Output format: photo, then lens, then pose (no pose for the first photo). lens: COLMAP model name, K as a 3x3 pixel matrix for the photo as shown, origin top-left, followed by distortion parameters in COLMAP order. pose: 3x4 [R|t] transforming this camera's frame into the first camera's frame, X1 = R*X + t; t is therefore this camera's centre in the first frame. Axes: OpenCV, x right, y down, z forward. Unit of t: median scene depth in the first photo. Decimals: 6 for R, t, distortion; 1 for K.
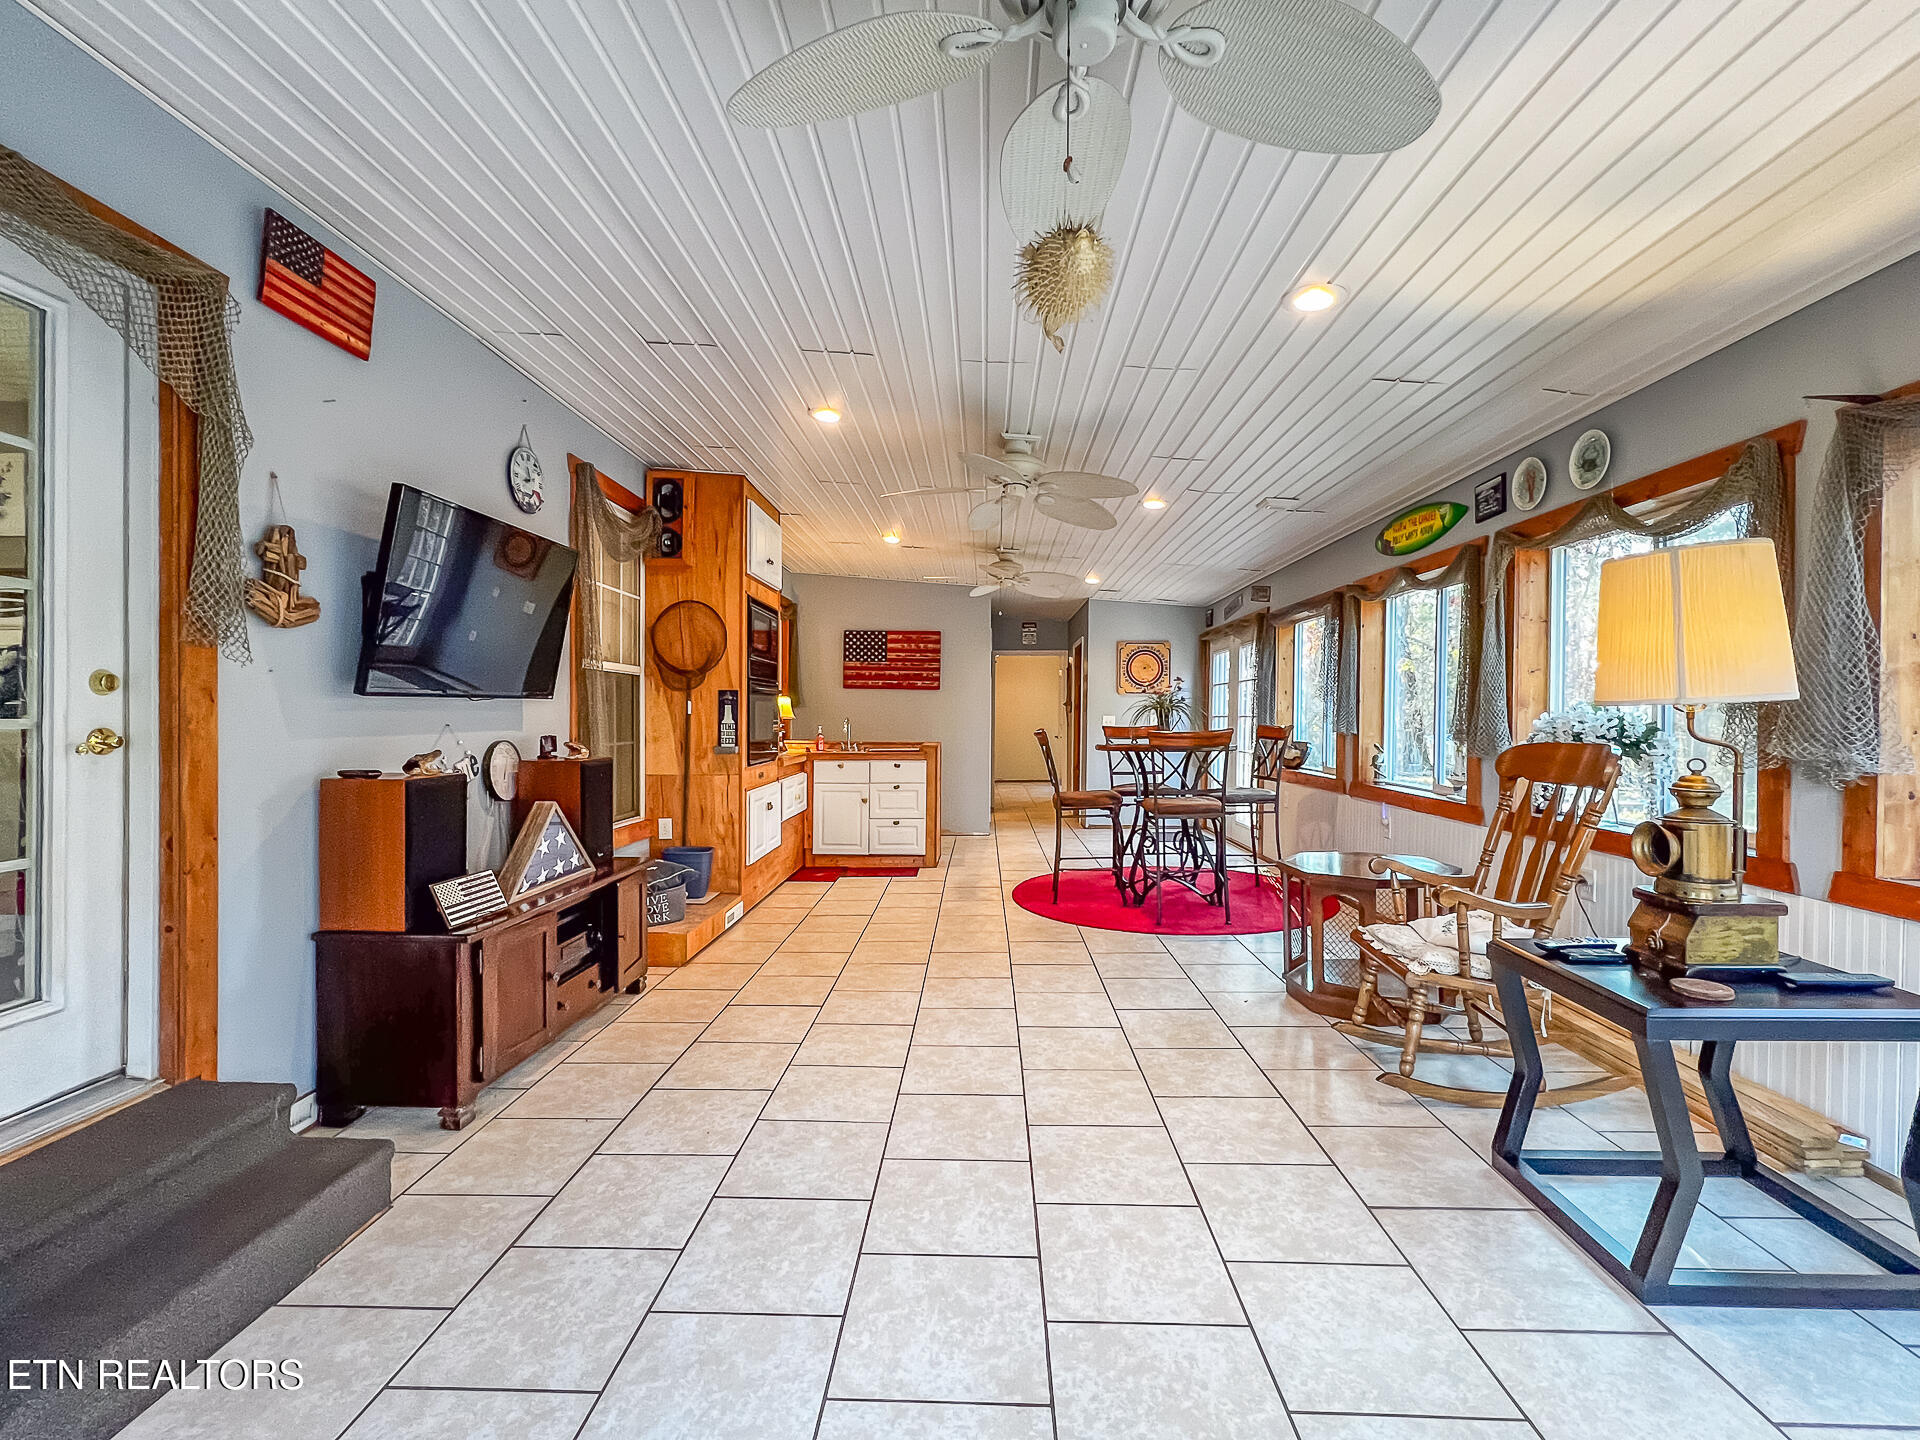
lens RADIAL K [[842.2, 0, 953.0], [0, 842.2, 717.4], [0, 0, 1]] dist [-0.001483, -0.000030]
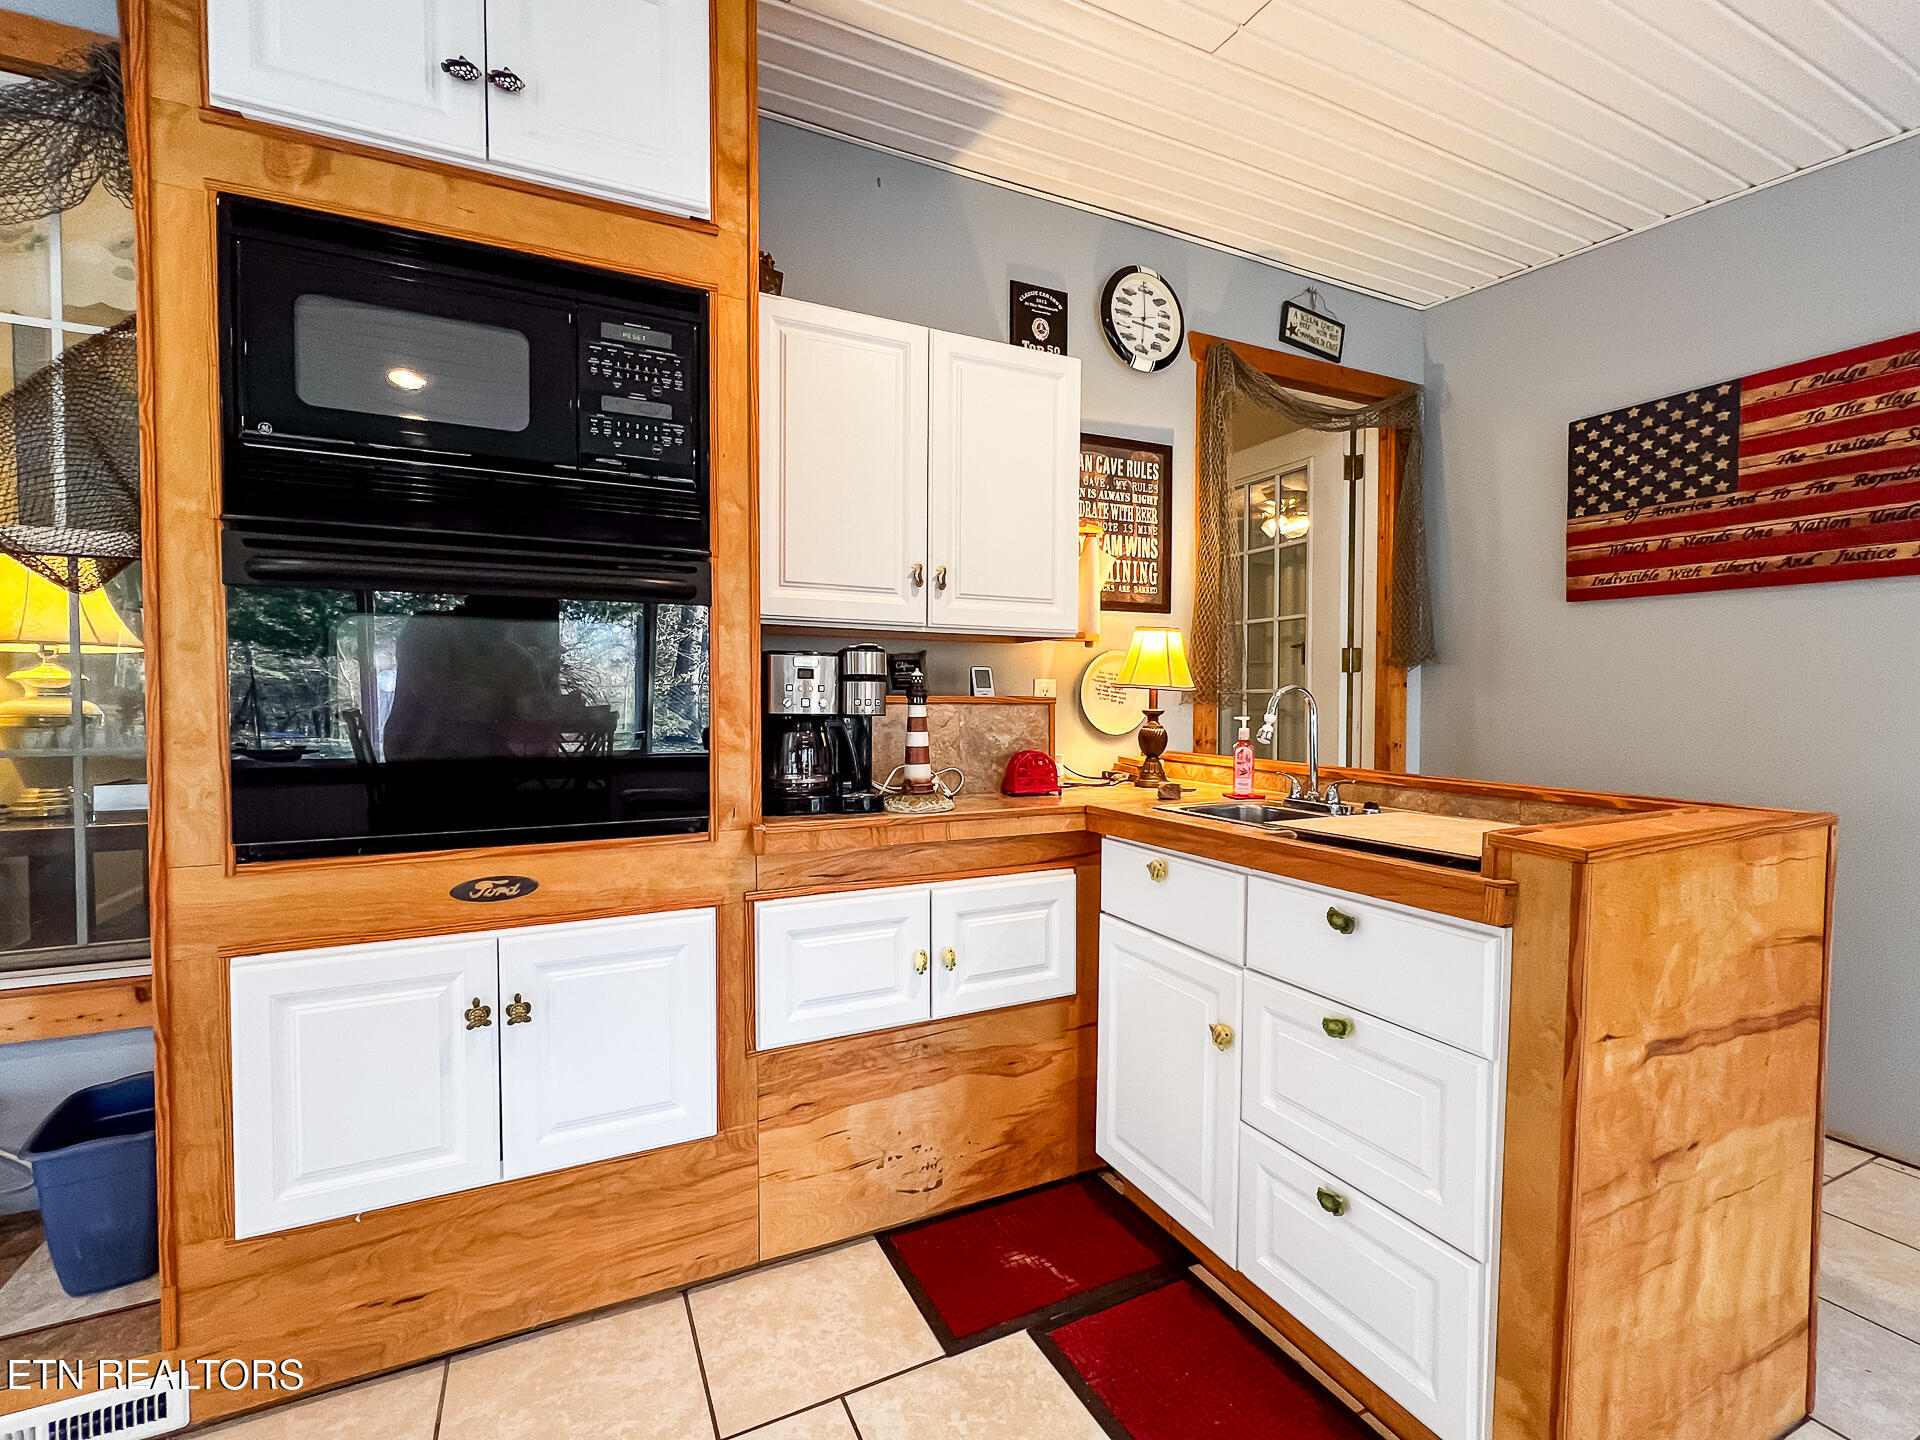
lens RADIAL K [[842.2, 0, 953.0], [0, 842.2, 717.4], [0, 0, 1]] dist [-0.001483, -0.000030]
pose [[0.459740, 0.020137, -0.887825, 0.123783], [-0.002411, 0.999768, 0.021427, 0.009404], [0.888050, -0.007711, 0.459682, 1.529985]]
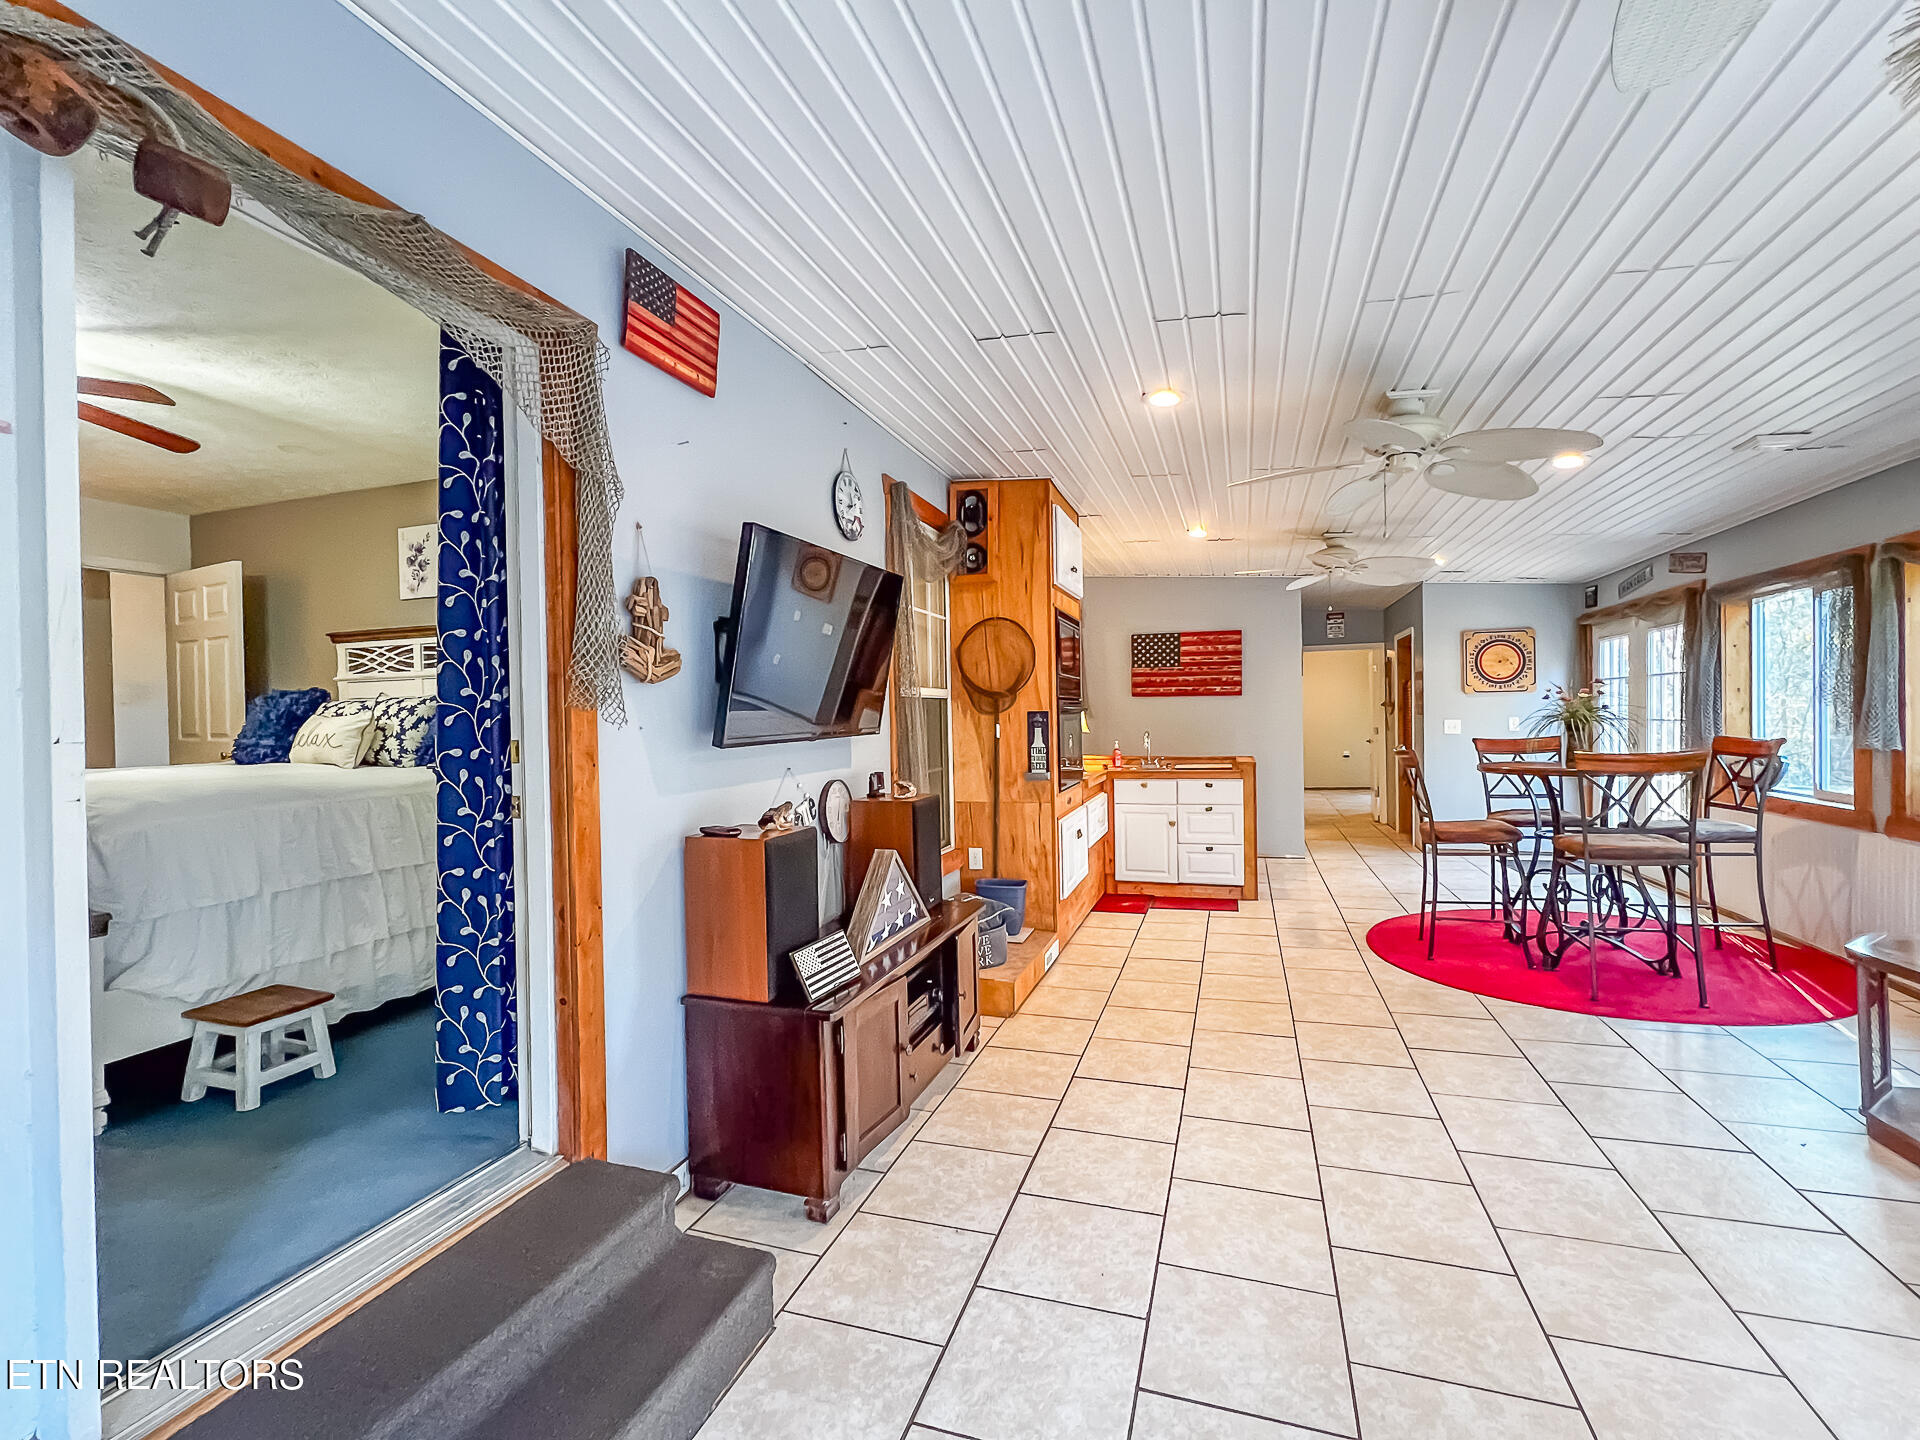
lens RADIAL K [[842.2, 0, 953.0], [0, 842.2, 717.4], [0, 0, 1]] dist [-0.001483, -0.000030]
pose [[0.957337, -0.022537, -0.288095, -0.125400], [0.023558, 0.999722, 0.000077, -0.039505], [0.288013, -0.006861, 0.957602, 0.117528]]
